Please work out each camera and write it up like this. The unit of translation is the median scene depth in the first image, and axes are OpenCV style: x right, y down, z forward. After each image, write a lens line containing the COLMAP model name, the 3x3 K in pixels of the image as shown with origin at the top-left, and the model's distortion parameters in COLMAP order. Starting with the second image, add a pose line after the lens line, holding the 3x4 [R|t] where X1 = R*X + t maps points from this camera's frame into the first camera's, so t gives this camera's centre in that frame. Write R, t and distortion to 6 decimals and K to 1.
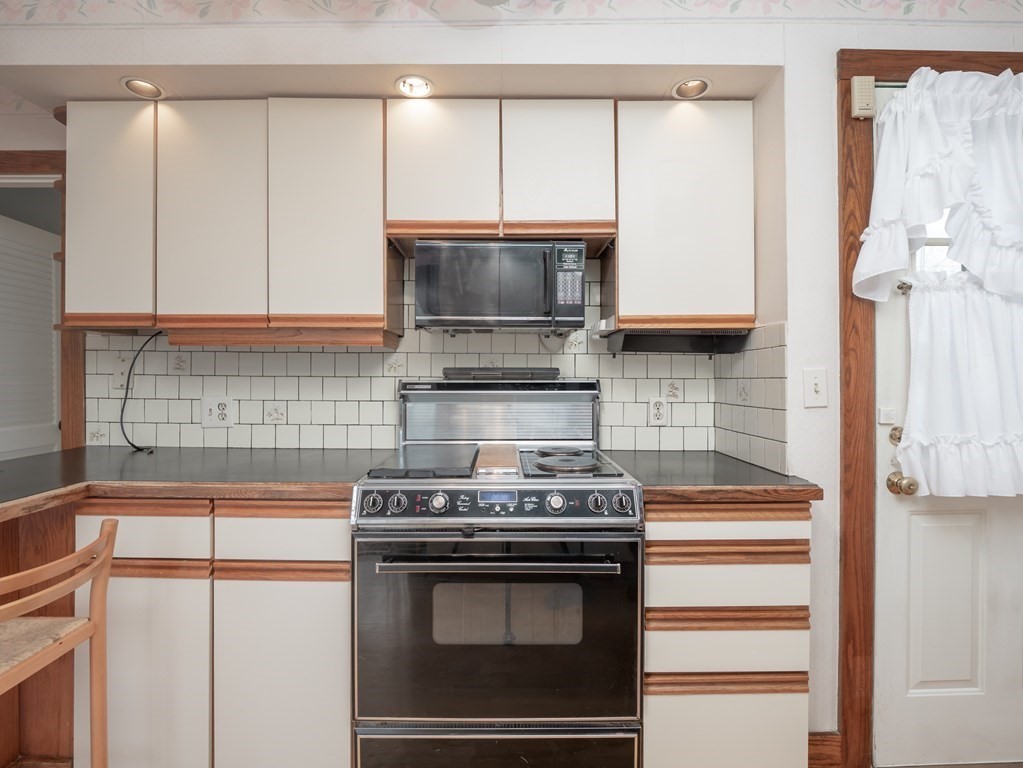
lens RADIAL K [[497.4, 0, 509.5], [0, 497.4, 376.2], [0, 0, 1]] dist [-0.014615, 0.000287]
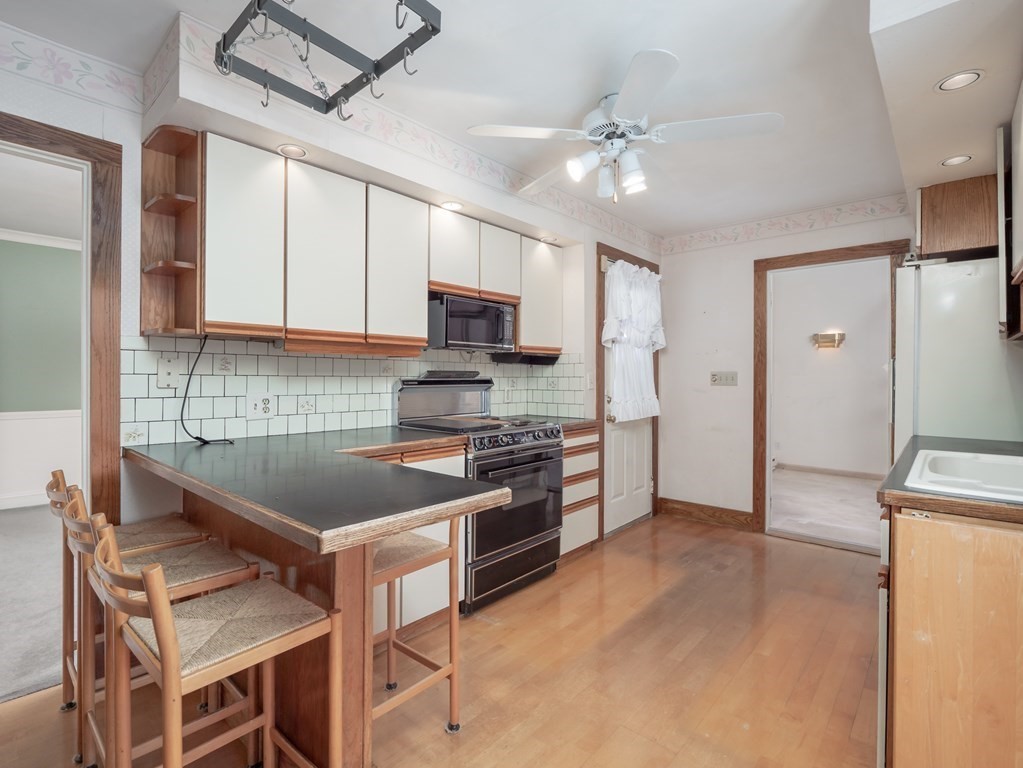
lens RADIAL K [[497.4, 0, 509.5], [0, 497.4, 376.2], [0, 0, 1]] dist [-0.014615, 0.000287]
pose [[0.663478, -0.000455, 0.748196, -1.280351], [-0.003739, 0.999985, 0.003924, -0.007845], [-0.748187, -0.005401, 0.663466, -0.269781]]
